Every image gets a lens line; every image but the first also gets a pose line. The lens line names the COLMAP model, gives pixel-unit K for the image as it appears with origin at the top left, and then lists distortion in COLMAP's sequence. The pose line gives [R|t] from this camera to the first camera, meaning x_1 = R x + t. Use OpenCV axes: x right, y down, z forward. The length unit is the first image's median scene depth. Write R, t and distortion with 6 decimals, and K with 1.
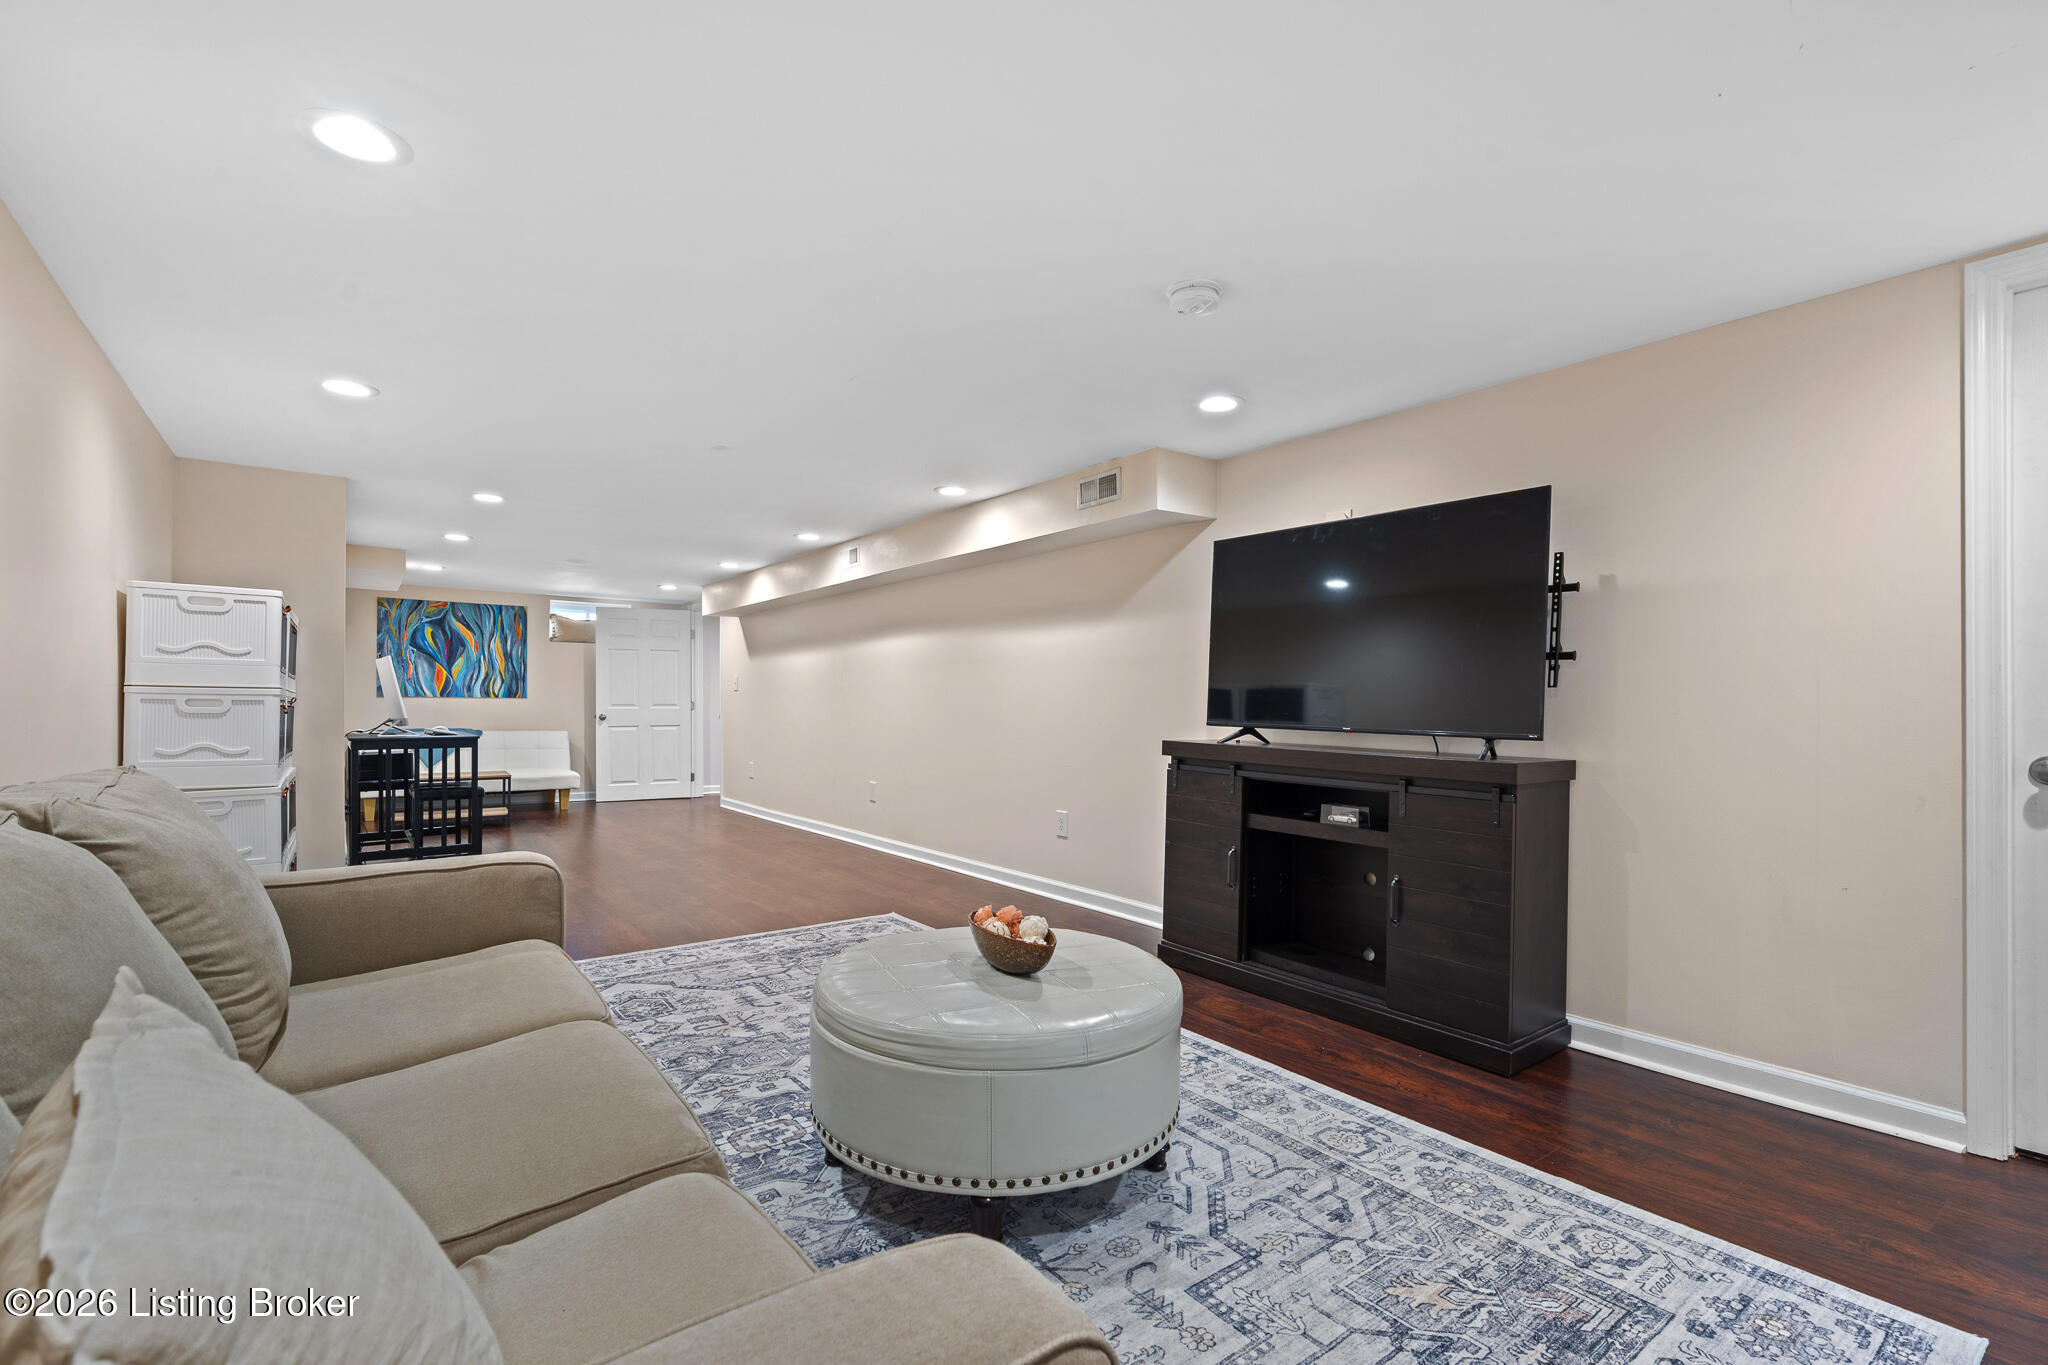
lens RADIAL K [[921.1, 0, 1029.8], [0, 921.1, 699.3], [0, 0, 1]] dist [-0.000350, 0.000000]
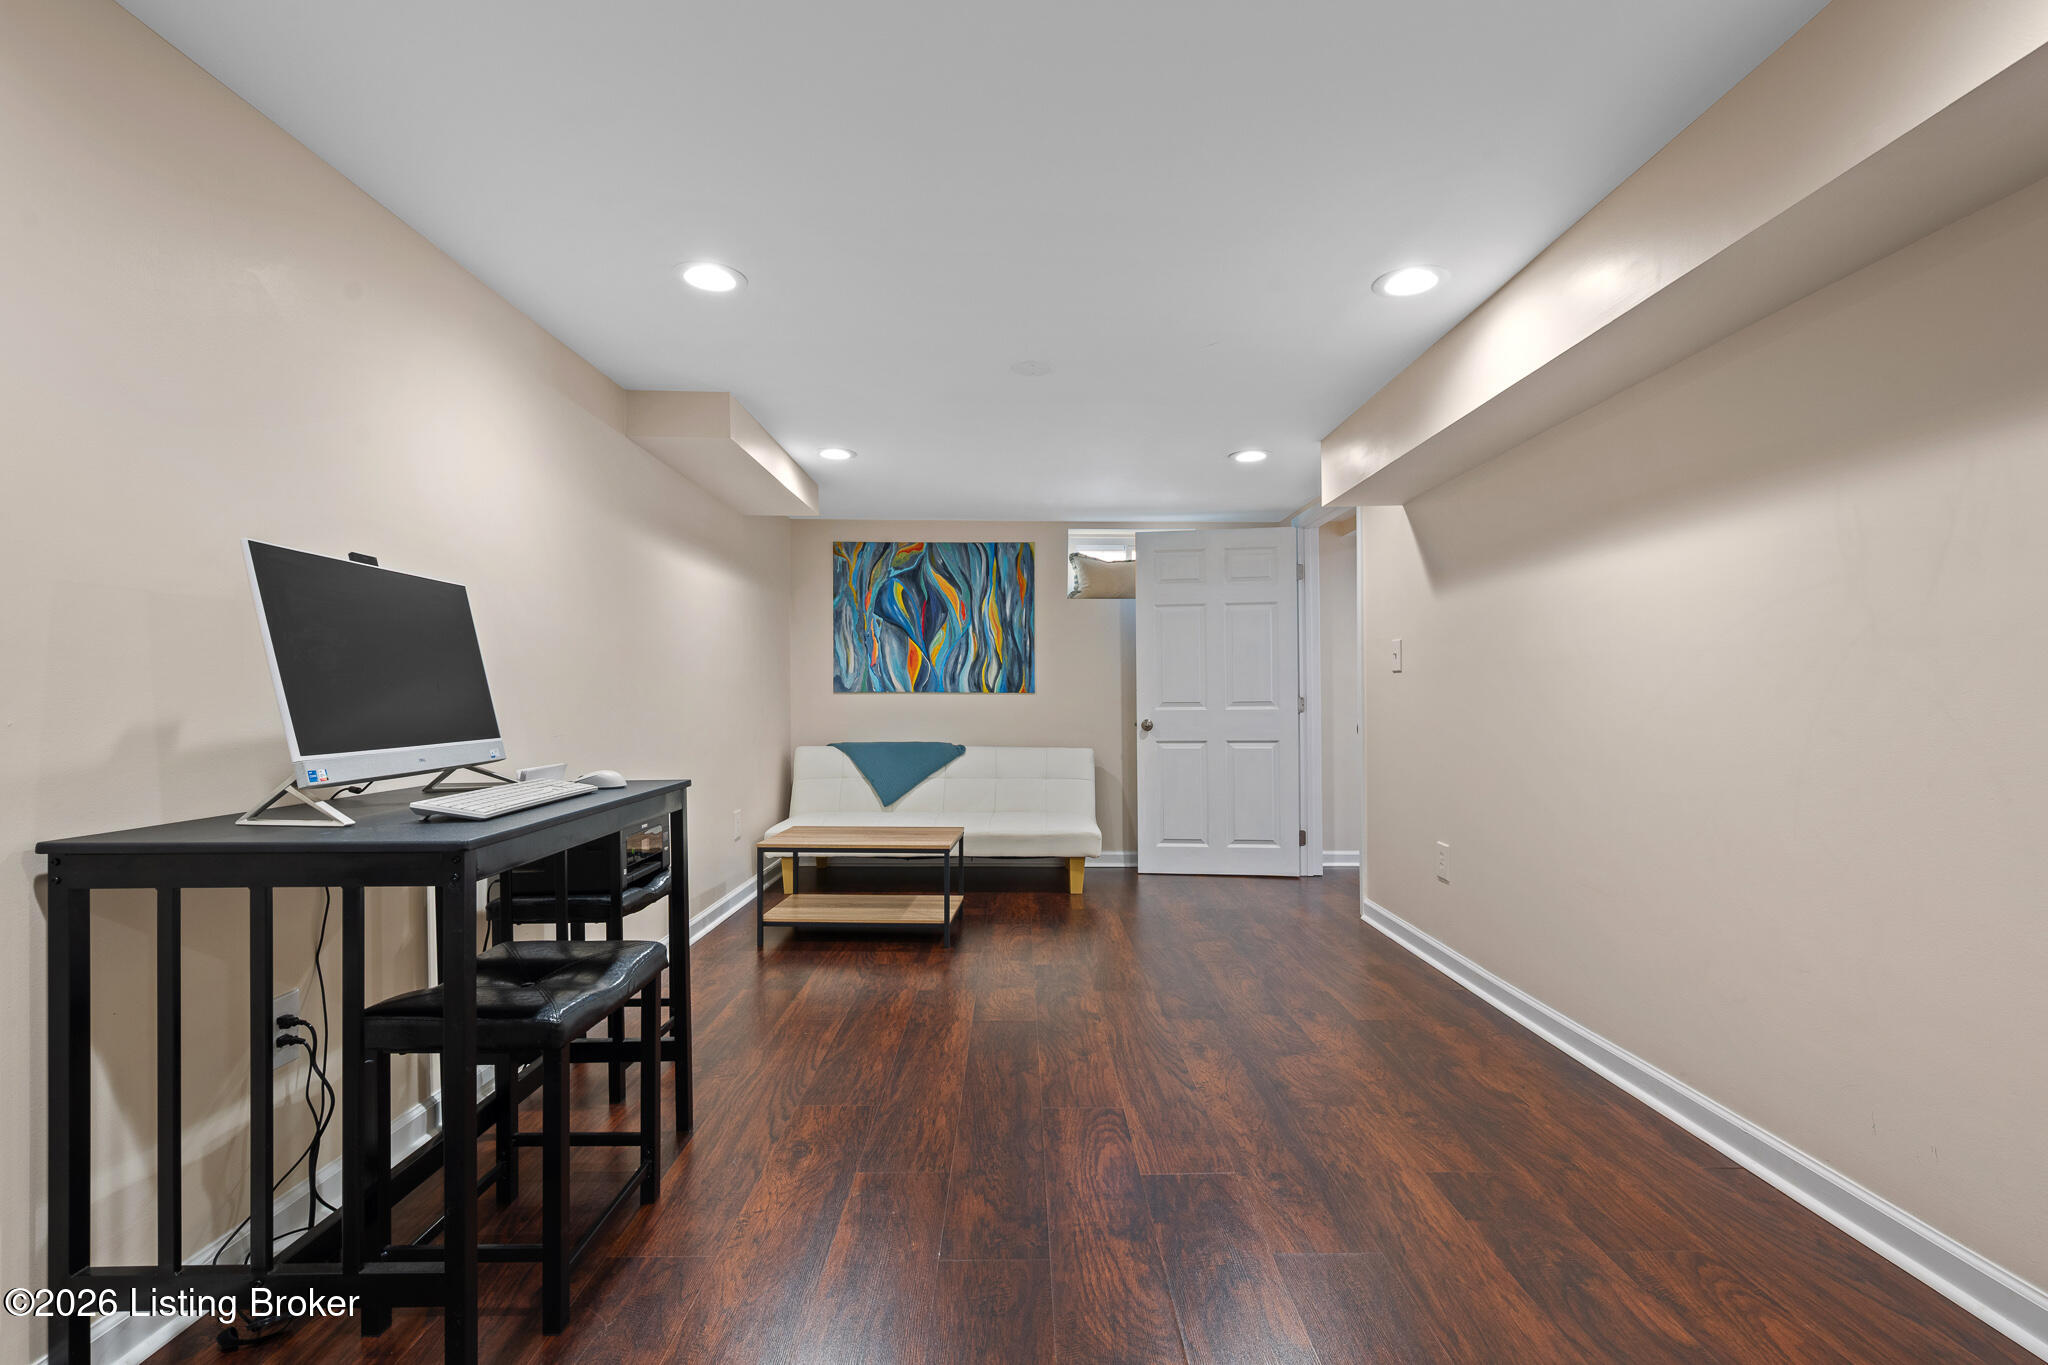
lens RADIAL K [[921.1, 0, 1029.8], [0, 921.1, 699.3], [0, 0, 1]] dist [-0.000350, 0.000000]
pose [[0.802195, -0.005891, -0.597033, -0.197091], [0.007495, 0.999972, 0.000203, 0.002885], [0.597015, -0.004638, 0.802217, 0.541654]]
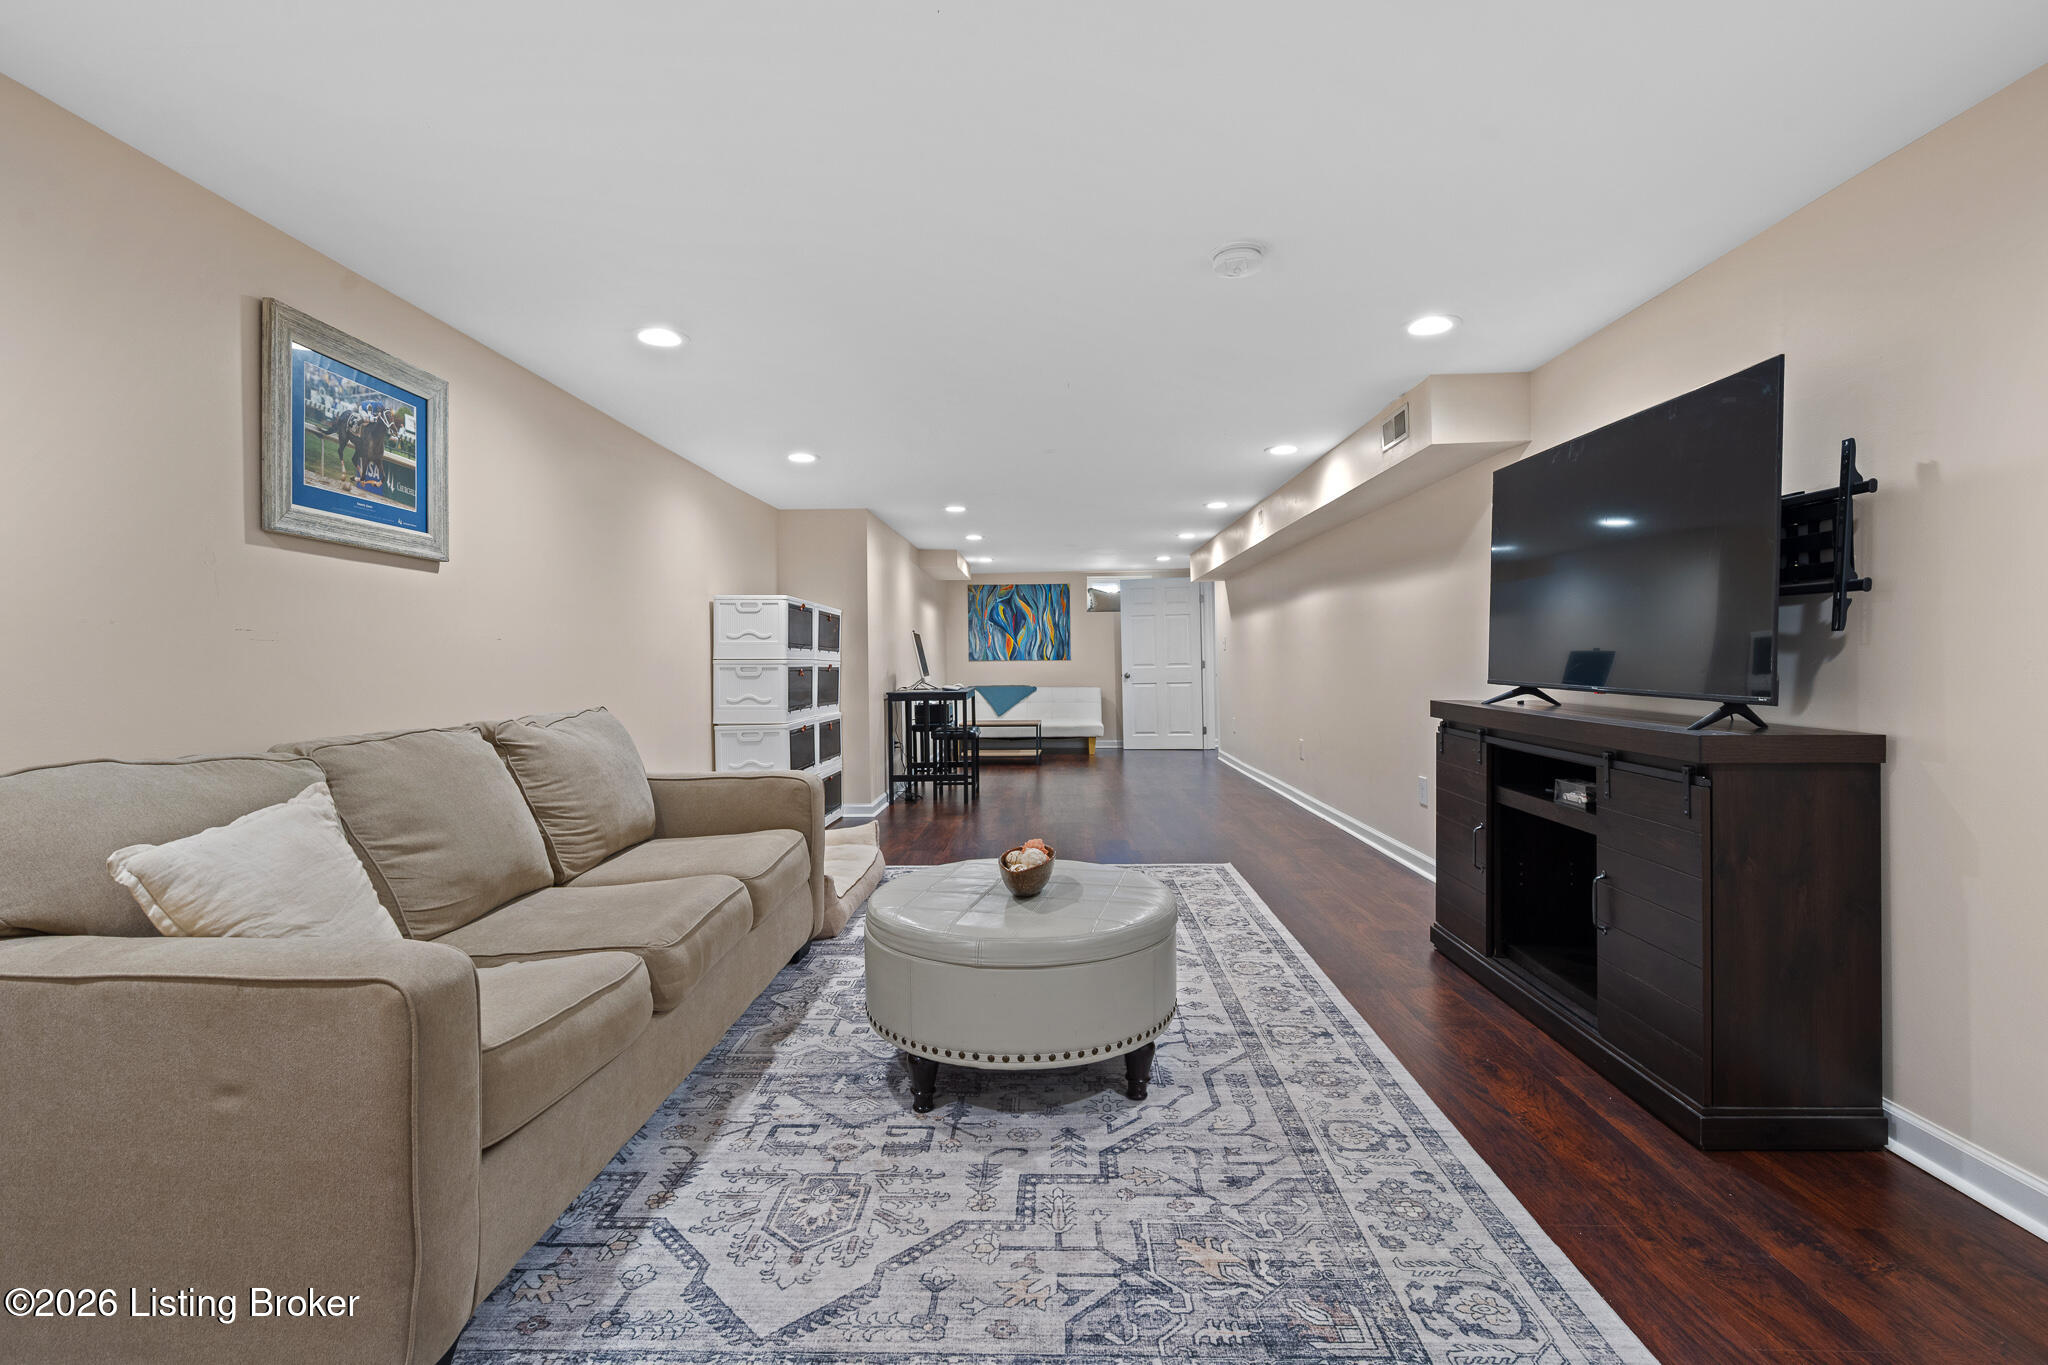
lens RADIAL K [[930.9, 0, 1027.1], [0, 930.9, 649.3], [0, 0, 1]] dist [-0.000460, 0.000171]
pose [[0.782622, -0.022637, -0.622086, 0.173671], [0.018391, 0.999743, -0.013241, -0.000313], [0.622226, -0.001078, 0.782837, 0.017179]]
